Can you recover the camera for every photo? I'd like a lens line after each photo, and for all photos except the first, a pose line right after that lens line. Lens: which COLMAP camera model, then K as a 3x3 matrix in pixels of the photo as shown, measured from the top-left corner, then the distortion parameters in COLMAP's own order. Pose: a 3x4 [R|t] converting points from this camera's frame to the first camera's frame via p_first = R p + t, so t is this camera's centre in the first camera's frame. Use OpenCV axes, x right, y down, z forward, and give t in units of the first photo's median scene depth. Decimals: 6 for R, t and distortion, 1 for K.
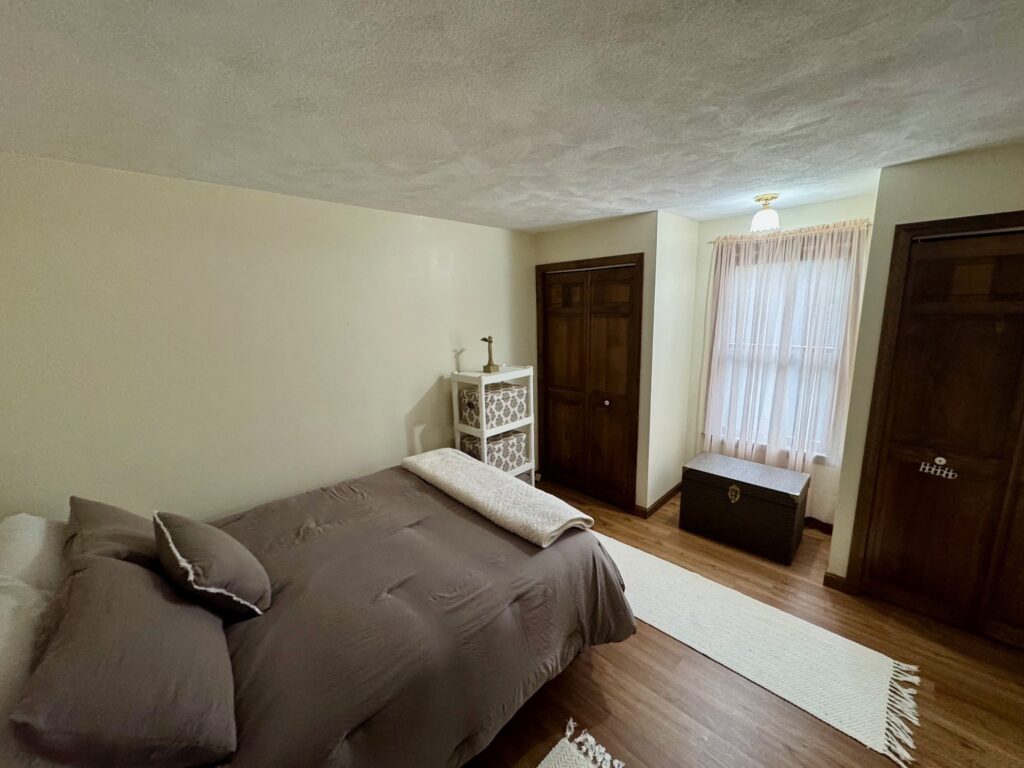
lens RADIAL K [[411.2, 0, 512.0], [0, 411.2, 384.0], [0, 0, 1]] dist [-0.003329, -0.000301]
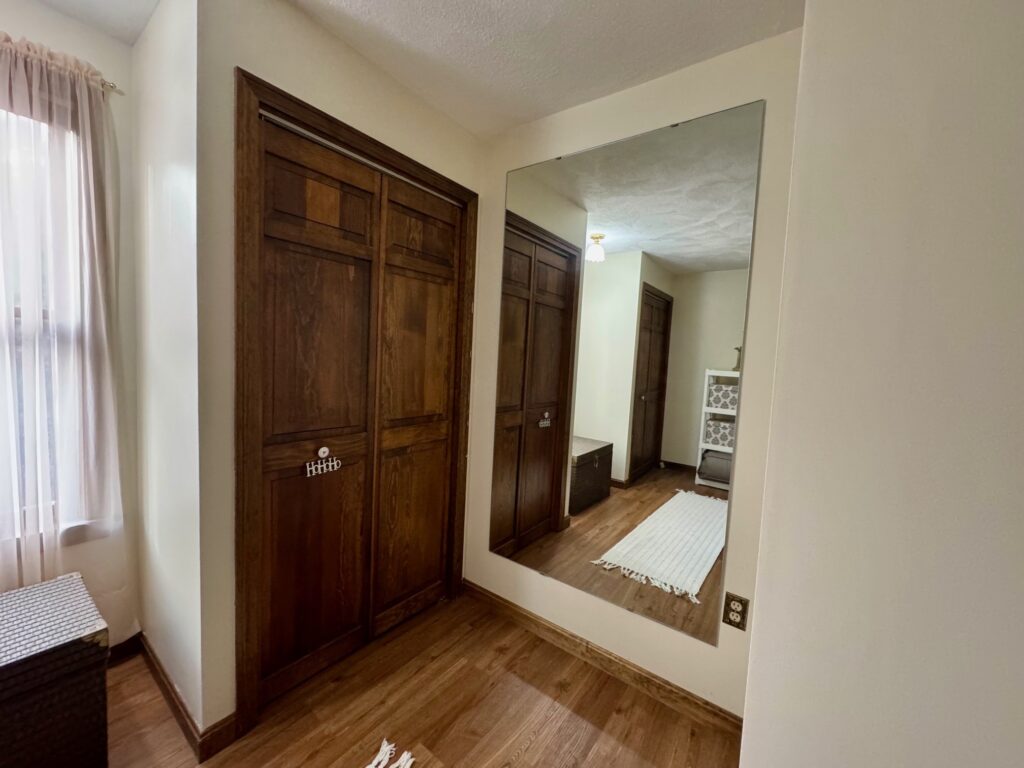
lens RADIAL K [[411.2, 0, 512.0], [0, 411.2, 384.0], [0, 0, 1]] dist [-0.003329, -0.000301]
pose [[-0.139632, -0.055211, 0.988663, 0.288448], [0.143216, 0.986820, 0.075335, 0.062205], [-0.979792, 0.152112, -0.129885, 0.755195]]
